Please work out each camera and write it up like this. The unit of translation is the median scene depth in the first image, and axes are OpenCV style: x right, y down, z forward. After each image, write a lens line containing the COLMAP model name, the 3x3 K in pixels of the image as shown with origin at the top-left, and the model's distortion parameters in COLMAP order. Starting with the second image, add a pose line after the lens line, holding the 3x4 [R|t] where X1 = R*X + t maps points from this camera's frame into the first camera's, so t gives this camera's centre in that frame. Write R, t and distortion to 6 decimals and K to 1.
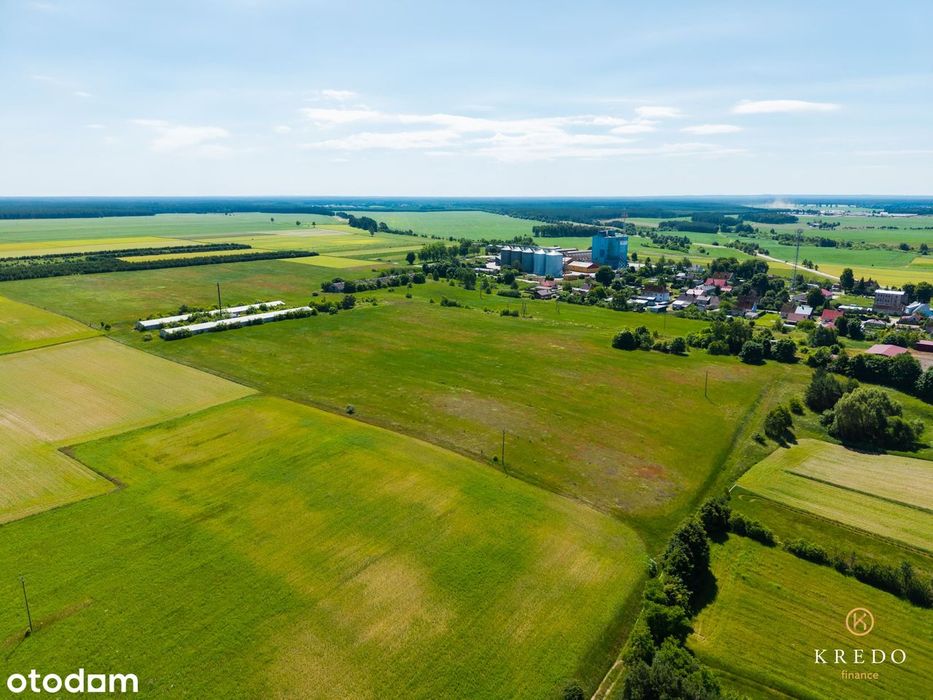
lens RADIAL K [[619.7, 0, 468.2], [0, 619.7, 348.5], [0, 0, 1]] dist [0.080406, -0.109001]
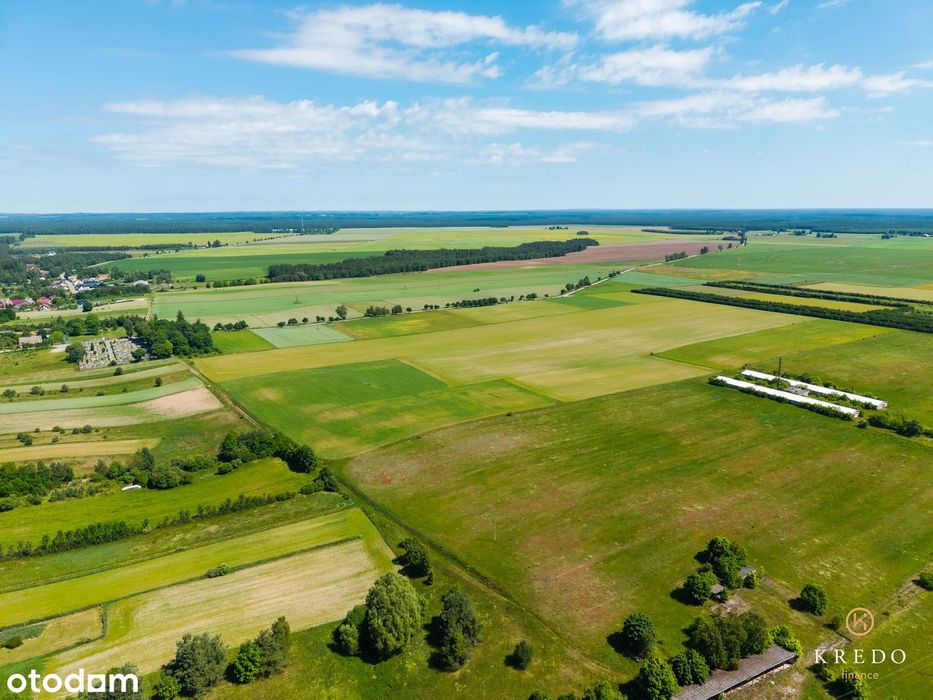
lens RADIAL K [[619.7, 0, 468.2], [0, 619.7, 348.5], [0, 0, 1]] dist [0.080406, -0.109001]
pose [[-0.316448, 0.209097, -0.925278, 1.229264], [-0.222638, 0.931788, 0.286711, -0.472498], [0.922114, 0.296731, -0.248309, 1.113181]]
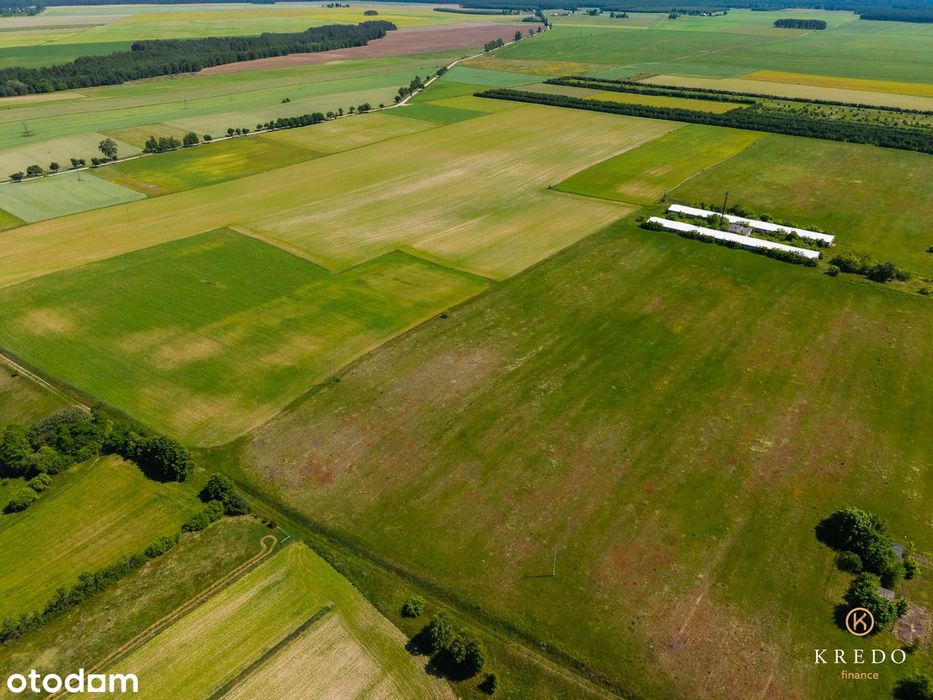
lens RADIAL K [[624.2, 0, 468.4], [0, 624.2, 350.8], [0, 0, 1]] dist [0.029263, -0.024629]
pose [[0.016945, 0.509269, -0.860441, 0.810903], [-0.243756, 0.836703, 0.490419, -0.408040], [0.969689, 0.201427, 0.138315, 0.780635]]
